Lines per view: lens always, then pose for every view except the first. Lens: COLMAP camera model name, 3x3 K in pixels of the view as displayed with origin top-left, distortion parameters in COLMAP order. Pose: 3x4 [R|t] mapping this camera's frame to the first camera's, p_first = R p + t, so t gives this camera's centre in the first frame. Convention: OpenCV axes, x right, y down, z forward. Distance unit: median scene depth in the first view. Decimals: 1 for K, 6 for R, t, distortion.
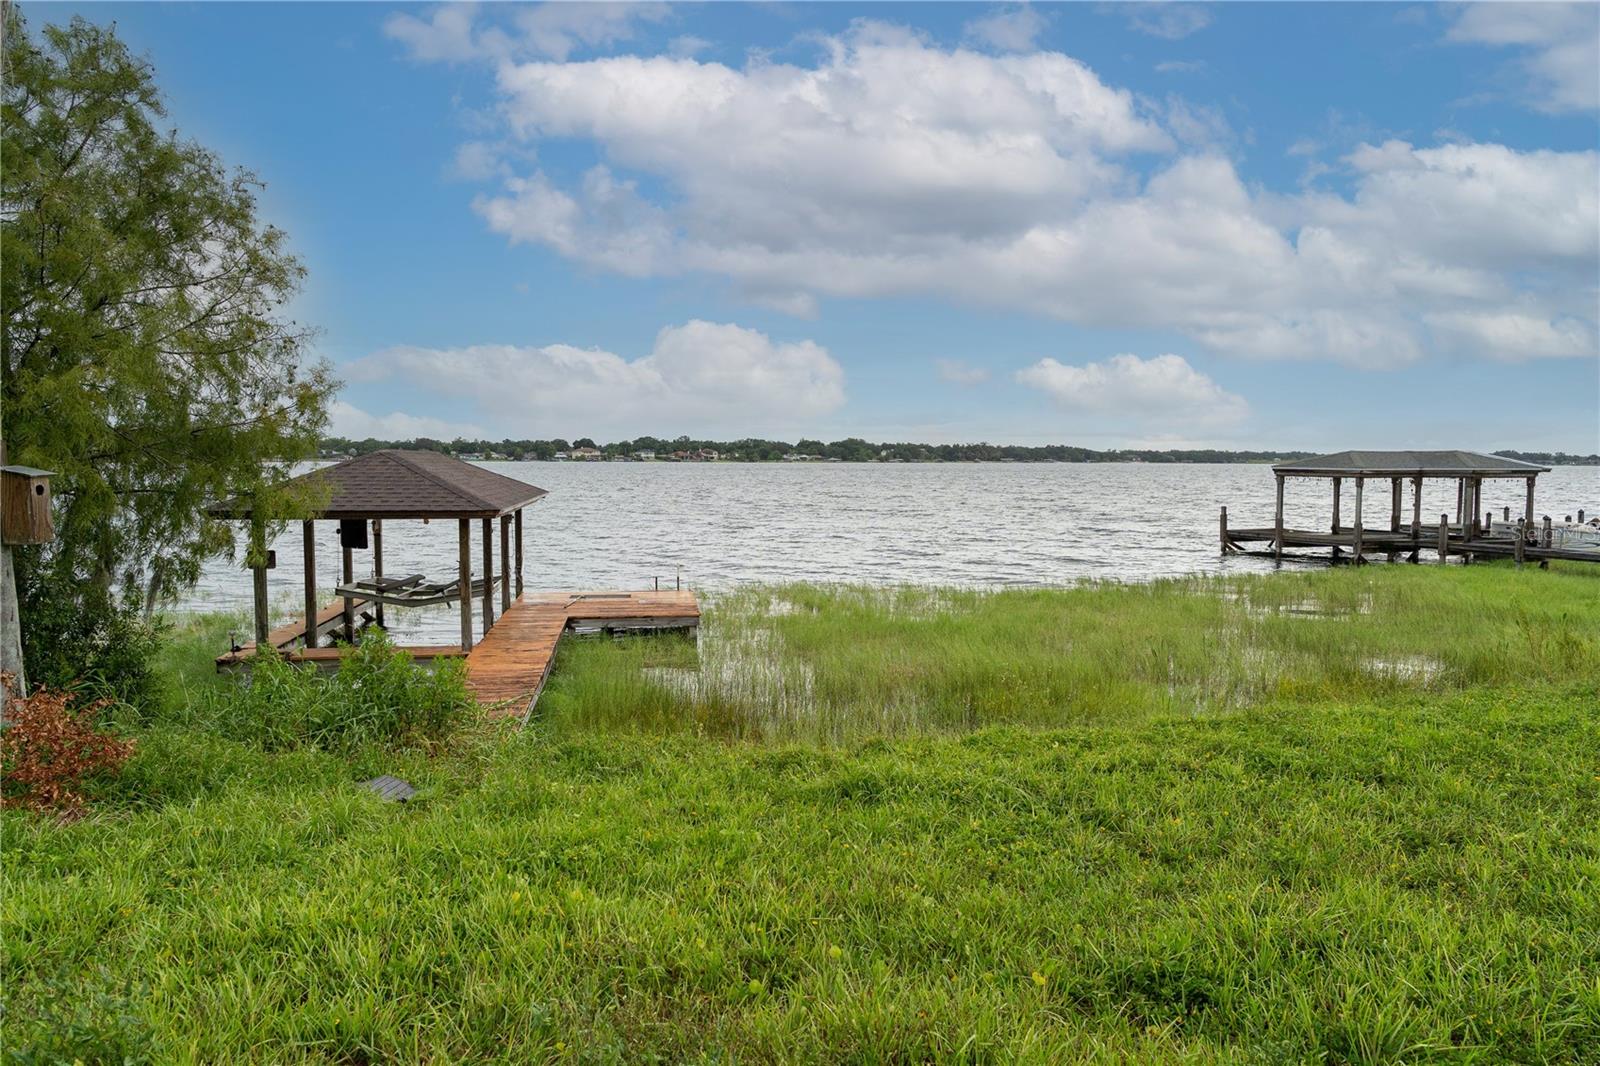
lens RADIAL K [[1054.1, 0, 795.5], [0, 1054.1, 532.8], [0, 0, 1]] dist [-0.005635, 0.004269]
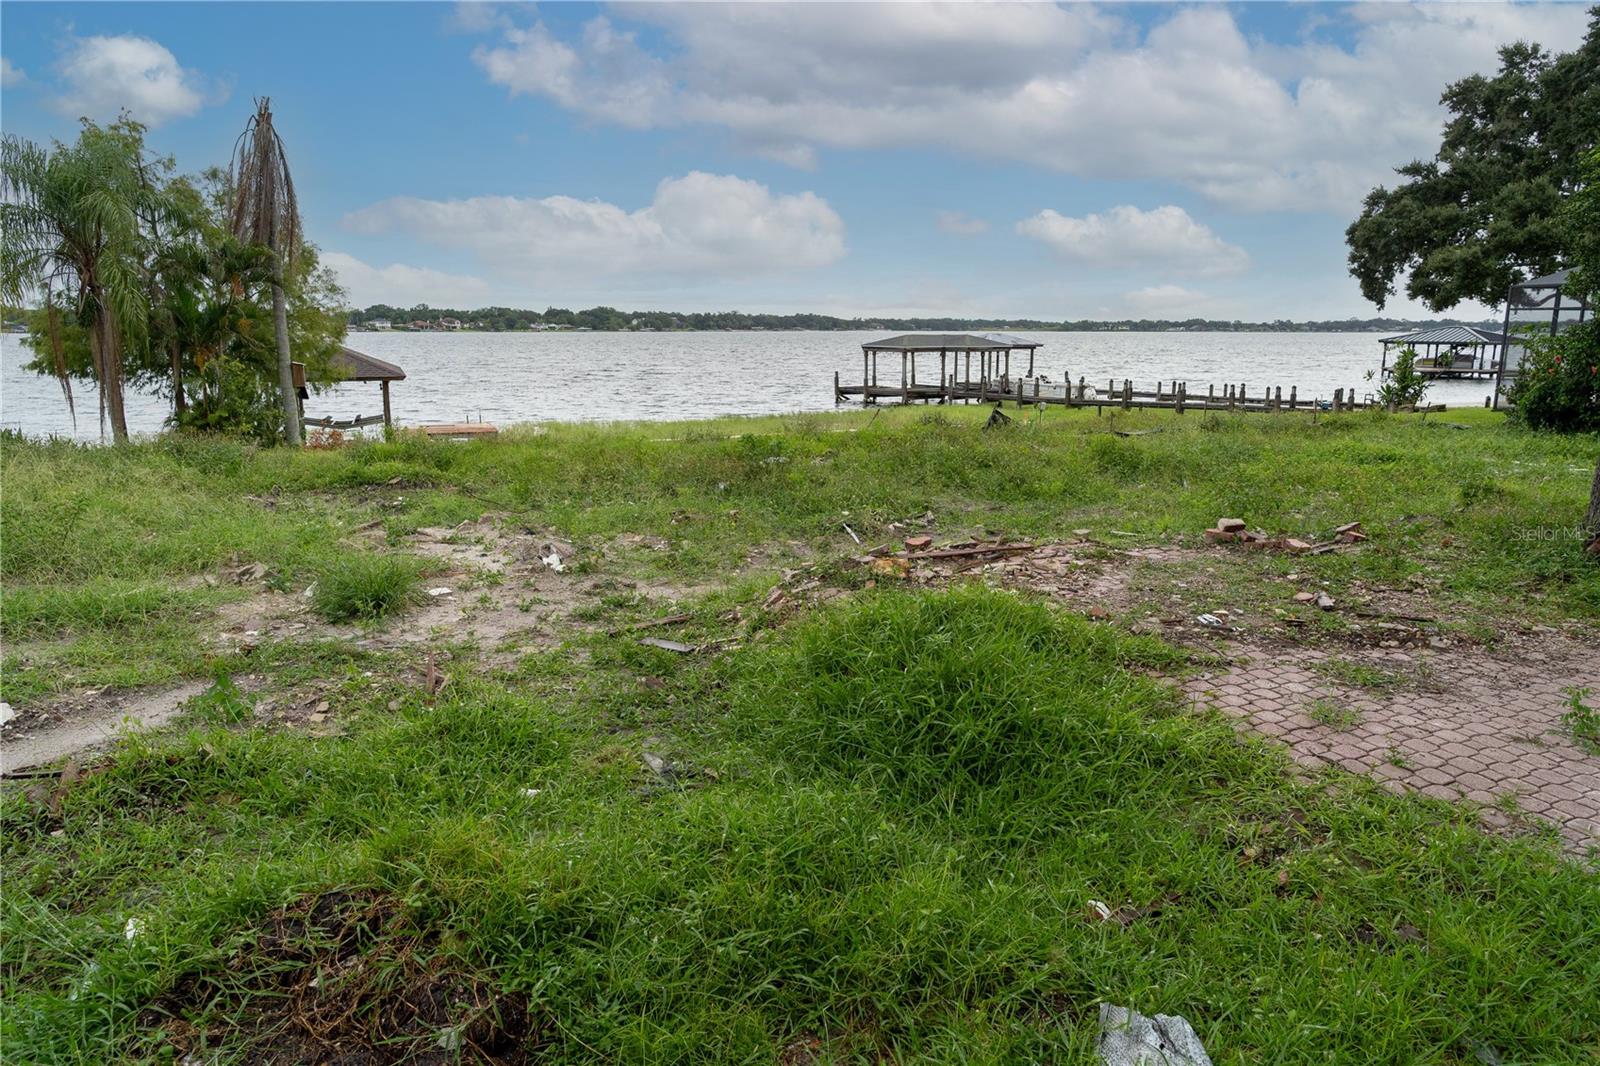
lens RADIAL K [[1054.1, 0, 807.0], [0, 1054.1, 529.8], [0, 0, 1]] dist [-0.005635, 0.004269]
pose [[0.971161, -0.046740, 0.233799, -0.003217], [0.018394, 0.992362, 0.121982, 0.032588], [-0.237715, -0.114164, 0.964603, -0.998624]]
